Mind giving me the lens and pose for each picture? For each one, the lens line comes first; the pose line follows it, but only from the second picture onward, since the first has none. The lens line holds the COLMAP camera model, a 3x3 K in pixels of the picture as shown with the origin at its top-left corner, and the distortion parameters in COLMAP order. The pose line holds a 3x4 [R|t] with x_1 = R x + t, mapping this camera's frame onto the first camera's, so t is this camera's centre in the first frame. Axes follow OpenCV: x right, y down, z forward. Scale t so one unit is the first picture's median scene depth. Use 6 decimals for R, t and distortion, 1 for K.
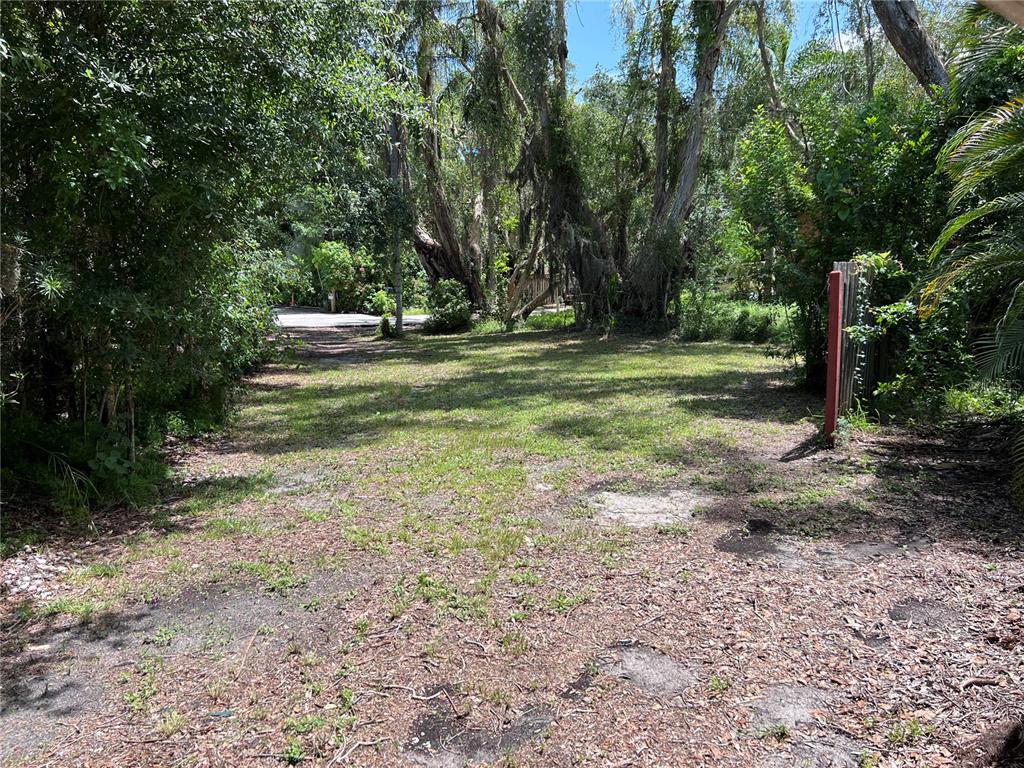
lens RADIAL K [[780.7, 0, 518.3], [0, 780.7, 383.1], [0, 0, 1]] dist [0.052892, -0.058131]
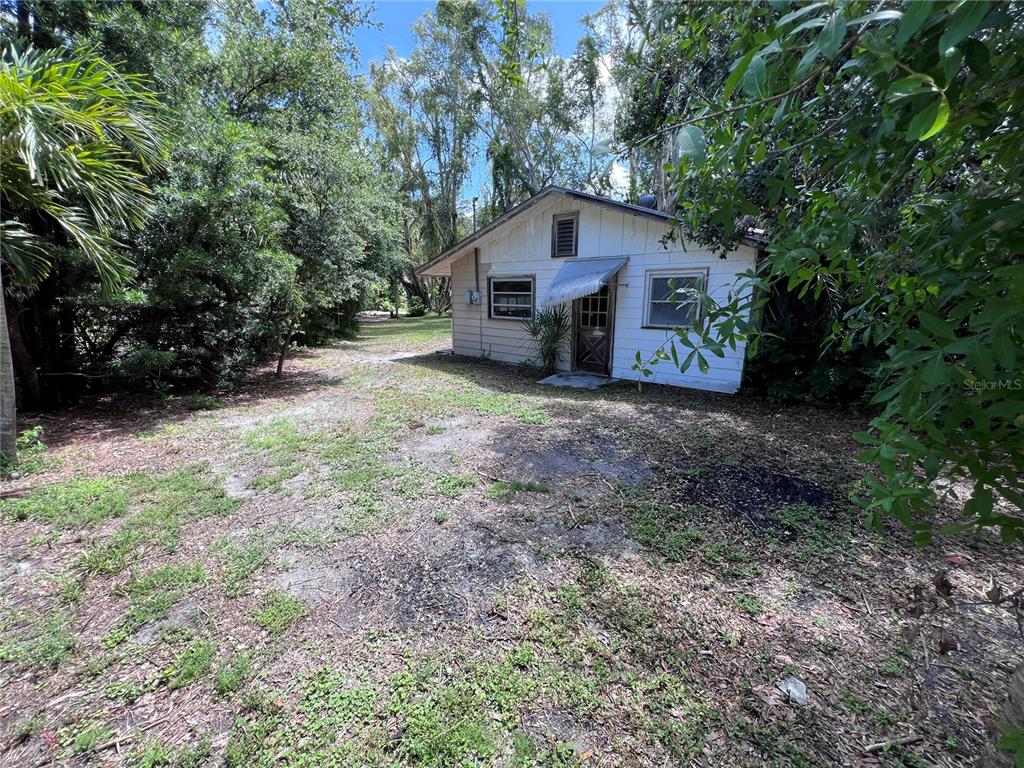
lens RADIAL K [[414.3, 0, 506.2], [0, 414.3, 380.4], [0, 0, 1]] dist [-0.000912, -0.000150]
pose [[0.992593, -0.016524, 0.120357, 0.038434], [0.008488, 0.997719, 0.066975, 0.055840], [-0.121189, -0.065457, 0.990469, -0.413721]]
